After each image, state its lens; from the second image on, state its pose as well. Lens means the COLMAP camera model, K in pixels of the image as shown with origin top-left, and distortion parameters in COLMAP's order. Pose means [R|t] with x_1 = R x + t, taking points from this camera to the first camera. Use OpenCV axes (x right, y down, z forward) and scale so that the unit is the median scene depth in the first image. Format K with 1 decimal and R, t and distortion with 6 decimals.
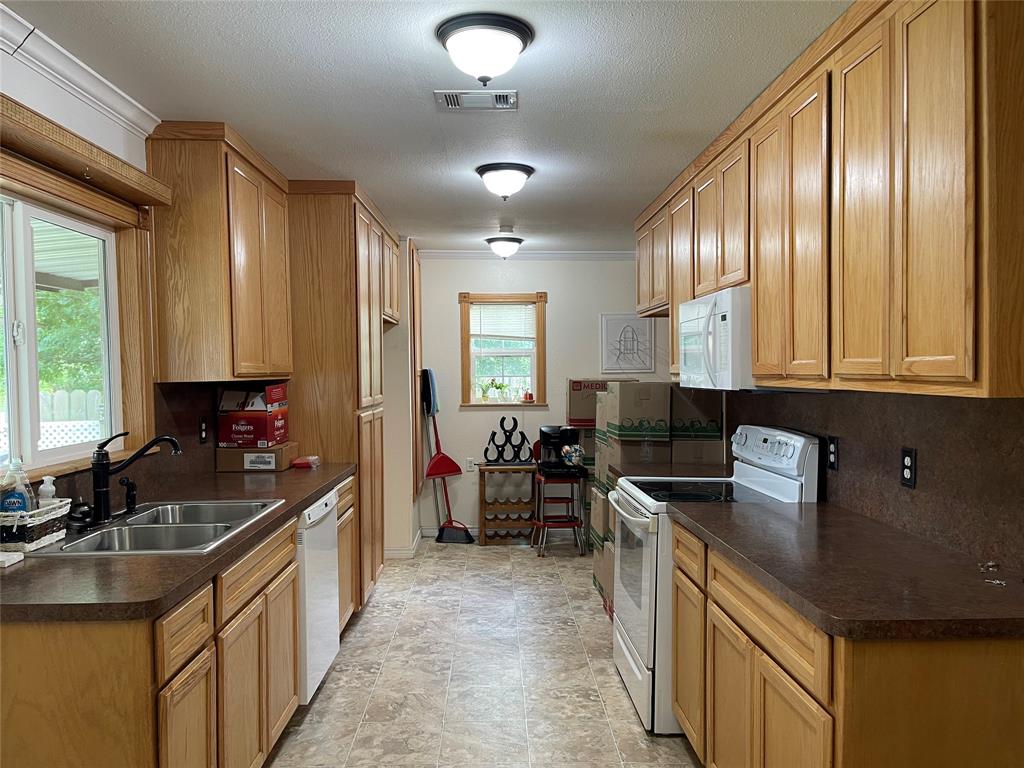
lens RADIAL K [[781.4, 0, 511.7], [0, 781.4, 387.0], [0, 0, 1]] dist [0.064511, -0.083178]
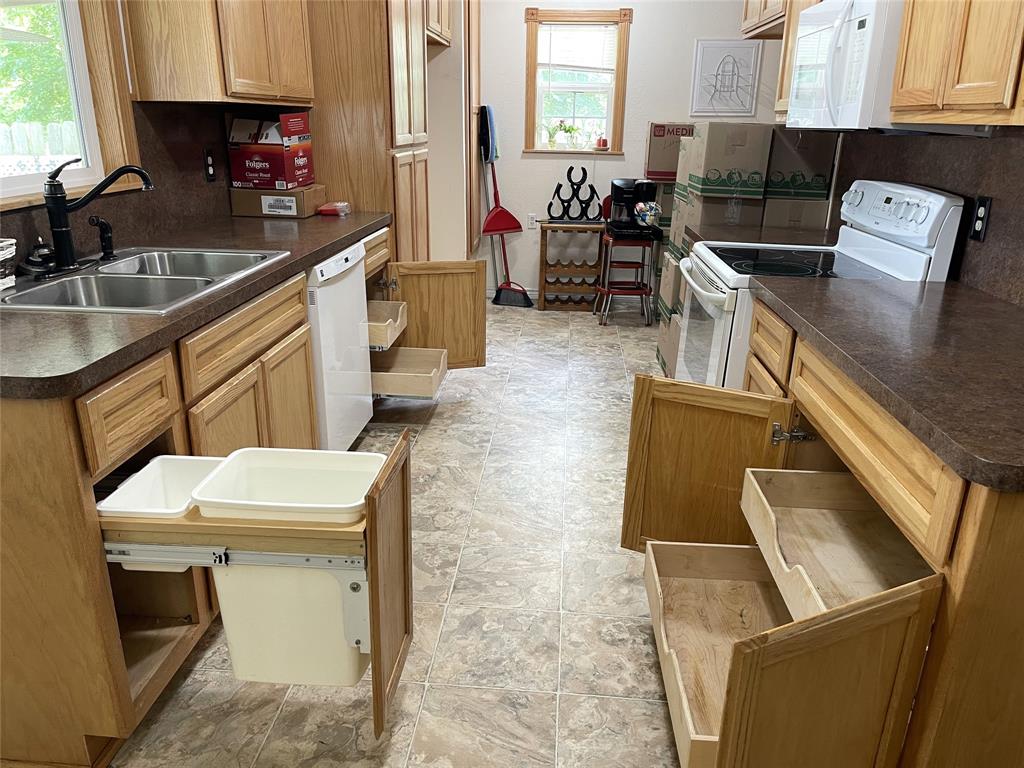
lens RADIAL K [[781.4, 0, 512.7], [0, 781.4, 394.4], [0, 0, 1]] dist [0.064511, -0.083178]
pose [[0.994662, 0.056728, -0.086199, 0.028251], [-0.027244, 0.950064, 0.310864, 0.017081], [0.099529, -0.306856, 0.946538, 0.155590]]
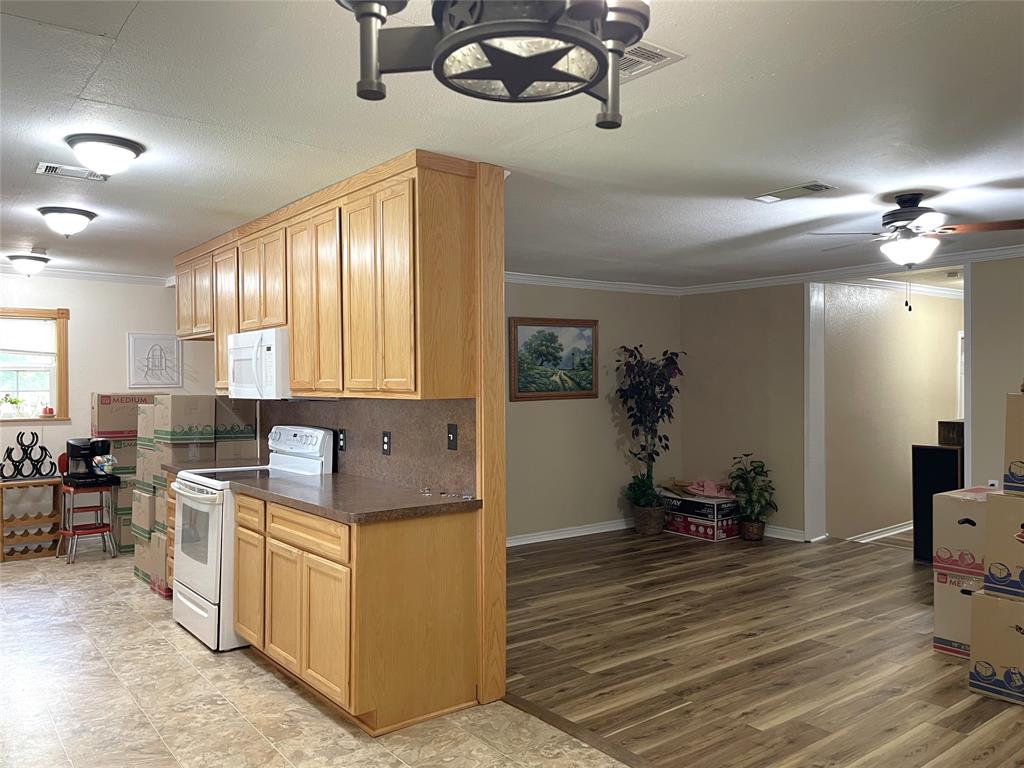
lens RADIAL K [[781.4, 0, 522.3], [0, 781.4, 383.4], [0, 0, 1]] dist [0.064511, -0.083178]
pose [[0.804230, 0.000225, 0.594317, -0.189090], [0.013241, 0.999745, -0.018297, 0.005990], [-0.594170, 0.022584, 0.804022, -0.380889]]
